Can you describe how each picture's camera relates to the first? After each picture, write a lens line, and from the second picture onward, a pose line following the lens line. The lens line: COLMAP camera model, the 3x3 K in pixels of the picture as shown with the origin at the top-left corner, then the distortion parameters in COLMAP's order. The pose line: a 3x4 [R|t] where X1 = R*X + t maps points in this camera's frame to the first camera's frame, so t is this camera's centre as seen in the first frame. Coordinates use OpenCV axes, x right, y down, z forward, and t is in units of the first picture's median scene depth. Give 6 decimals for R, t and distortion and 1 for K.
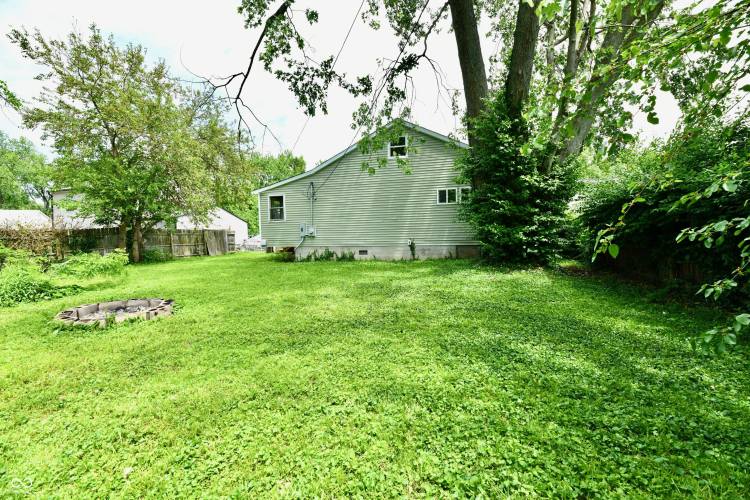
lens RADIAL K [[291.5, 0, 371.4], [0, 291.5, 247.2], [0, 0, 1]] dist [-0.000365, -0.000071]
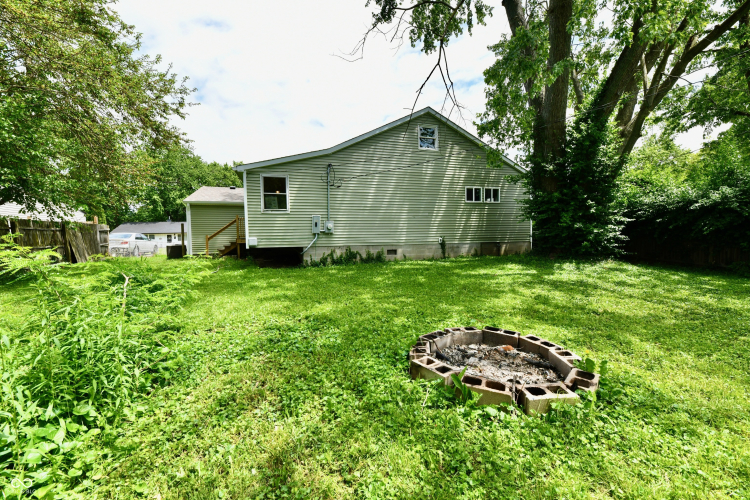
lens RADIAL K [[305.9, 0, 368.5], [0, 305.9, 240.9], [0, 0, 1]] dist [0.009069, -0.004229]
pose [[0.859585, -0.005494, 0.510963, -0.554059], [0.017952, 0.999650, -0.019452, 0.001588], [-0.510677, 0.025894, 0.859383, 0.247487]]
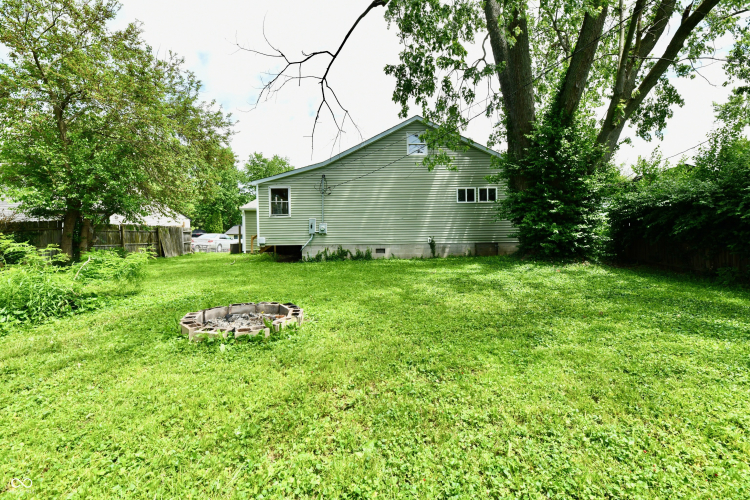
lens RADIAL K [[305.9, 0, 370.9], [0, 305.9, 238.4], [0, 0, 1]] dist [0.009069, -0.004229]
pose [[0.972230, 0.002291, 0.234017, -0.292845], [0.005467, 0.999457, -0.032496, 0.010119], [-0.233964, 0.032873, 0.971689, 0.030233]]
